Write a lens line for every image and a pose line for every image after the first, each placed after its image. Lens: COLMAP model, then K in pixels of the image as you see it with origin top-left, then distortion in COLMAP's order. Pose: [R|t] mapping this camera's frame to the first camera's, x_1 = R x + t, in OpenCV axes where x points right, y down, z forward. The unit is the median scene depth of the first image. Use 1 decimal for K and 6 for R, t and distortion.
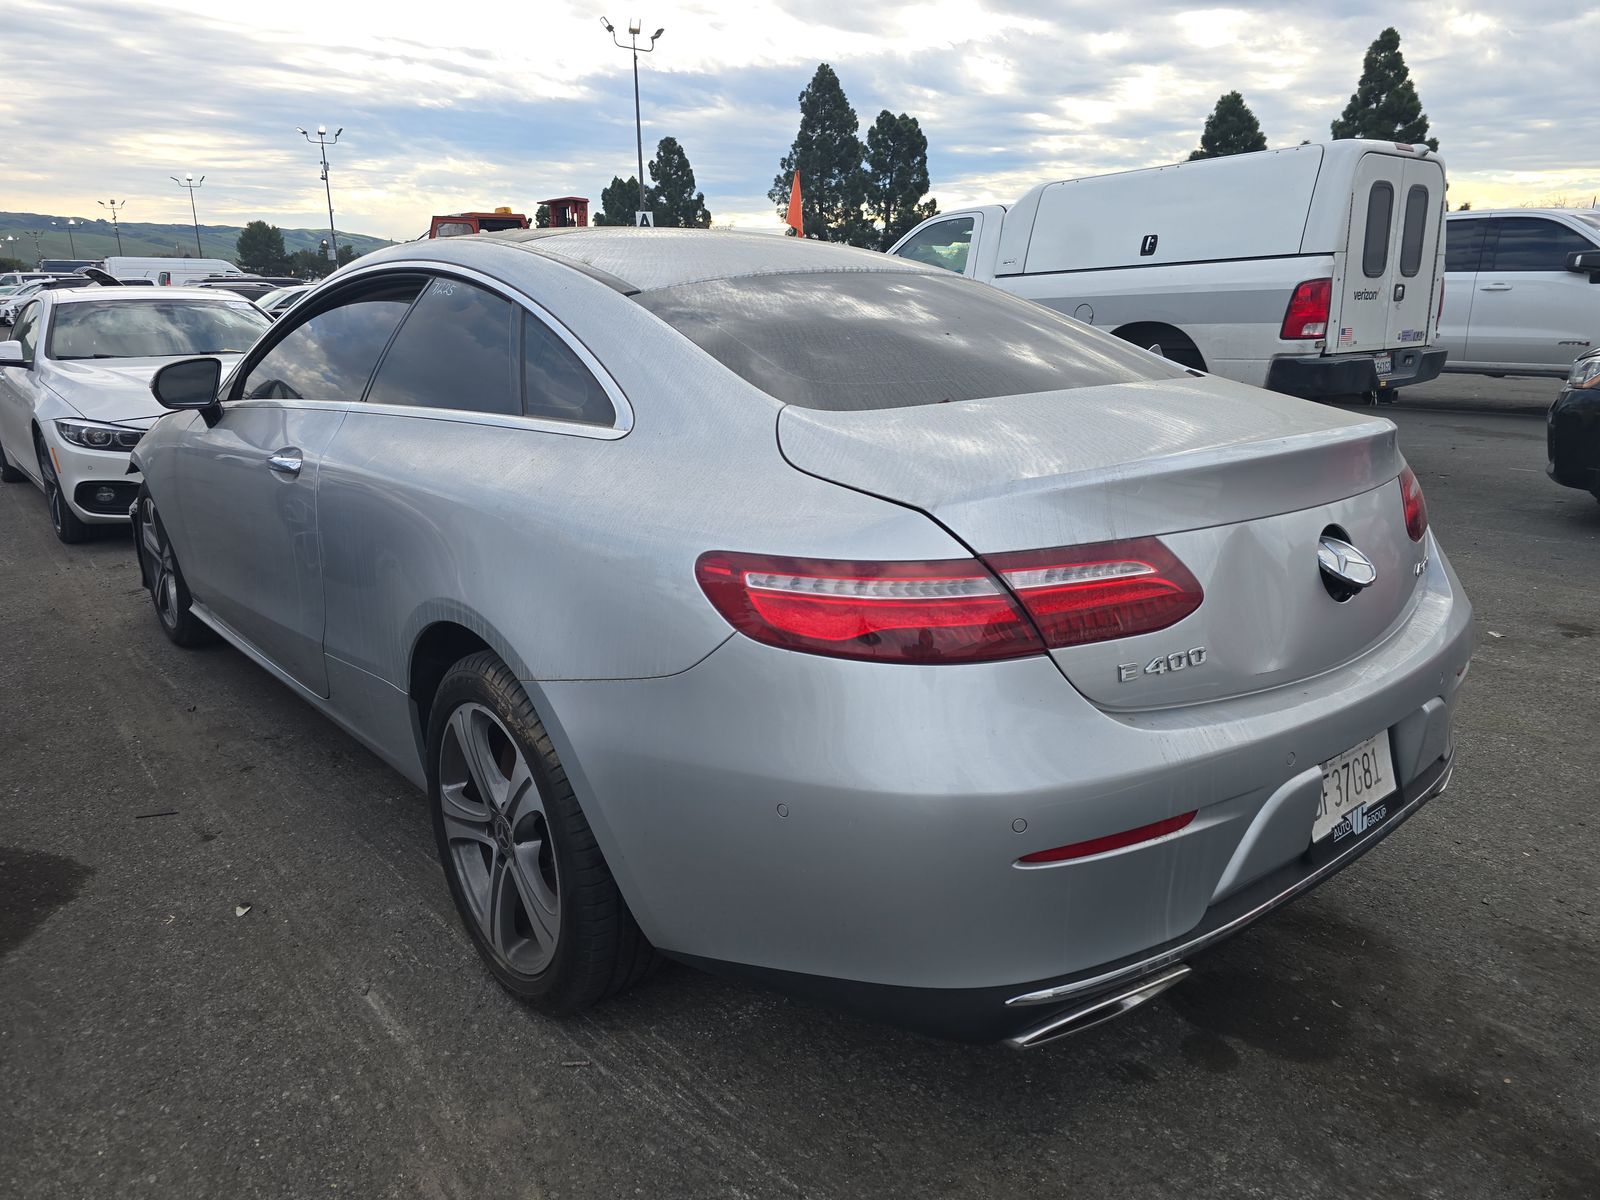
lens RADIAL K [[1072.5, 0, 792.7], [0, 1072.5, 603.0], [0, 0, 1]] dist [0.027046, -0.009610]
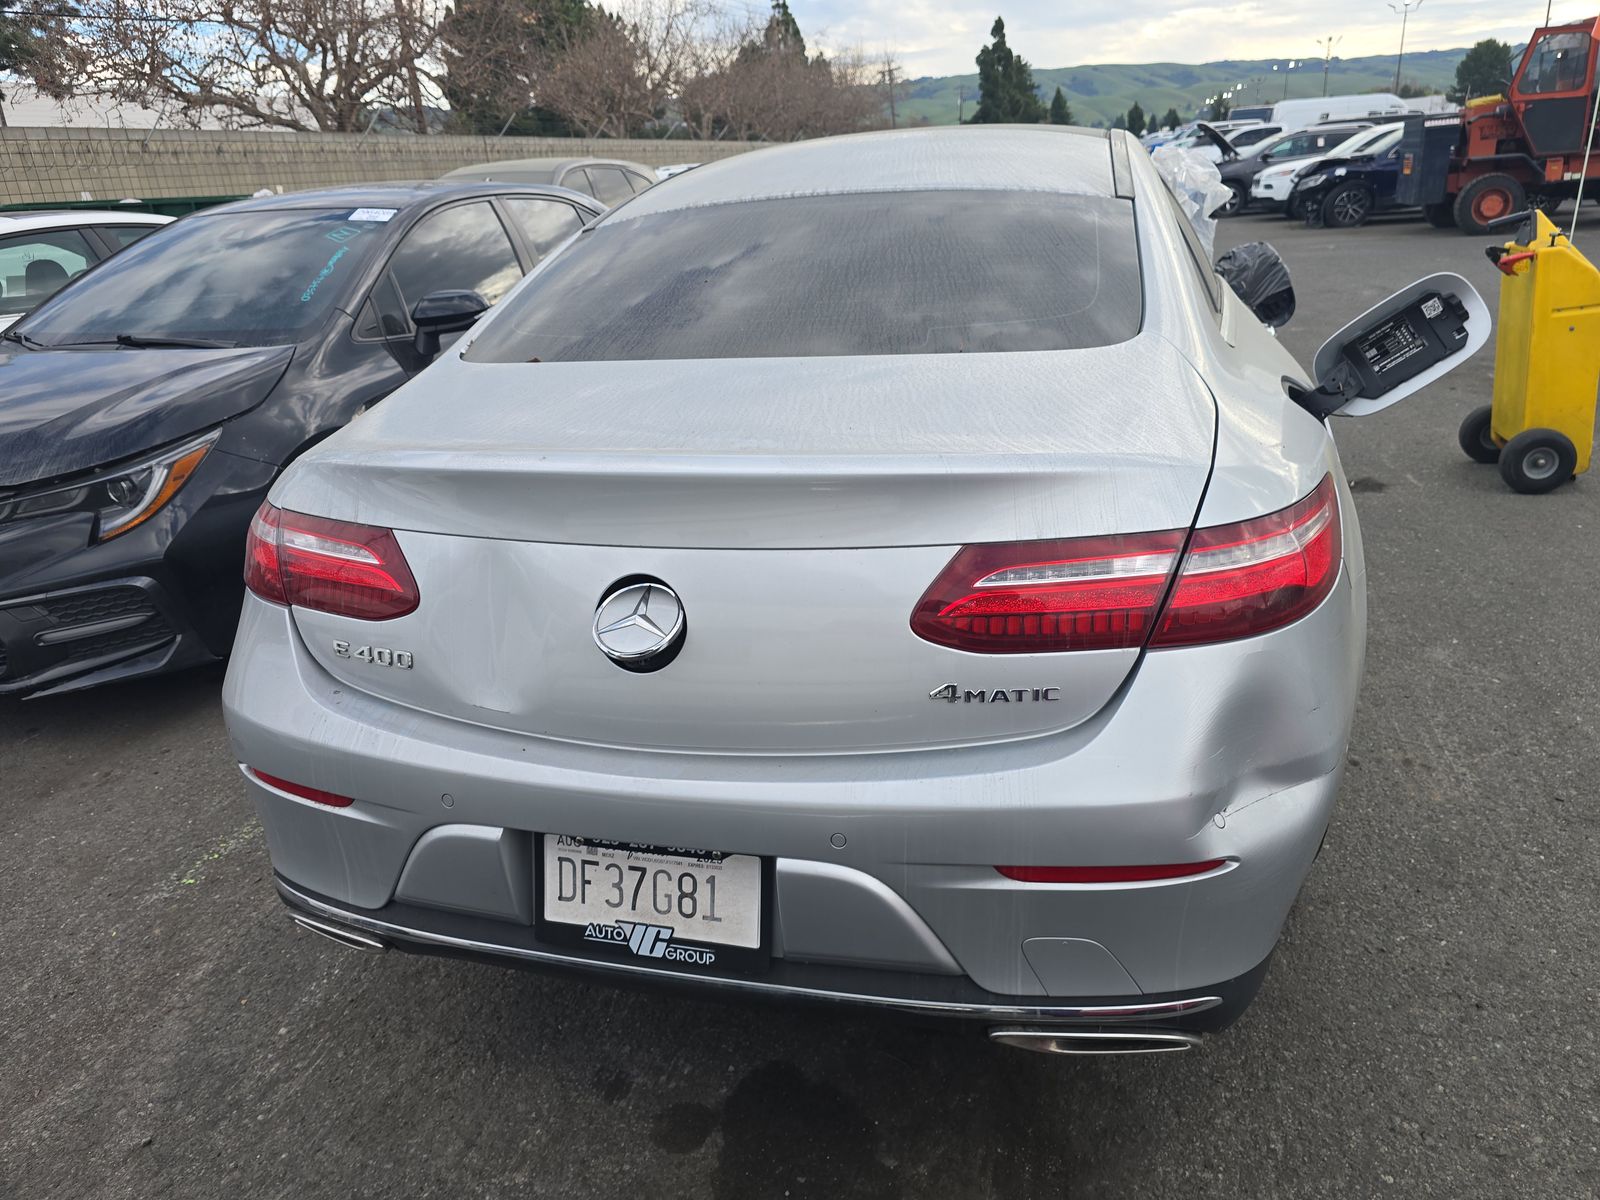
lens RADIAL K [[1072.5, 0, 791.4], [0, 1072.5, 599.8], [0, 0, 1]] dist [0.027046, -0.009610]
pose [[0.581443, 0.282641, -0.762914, 1.156724], [-0.180452, 0.959162, 0.217817, -0.246305], [0.793322, 0.011021, 0.608702, 0.609217]]
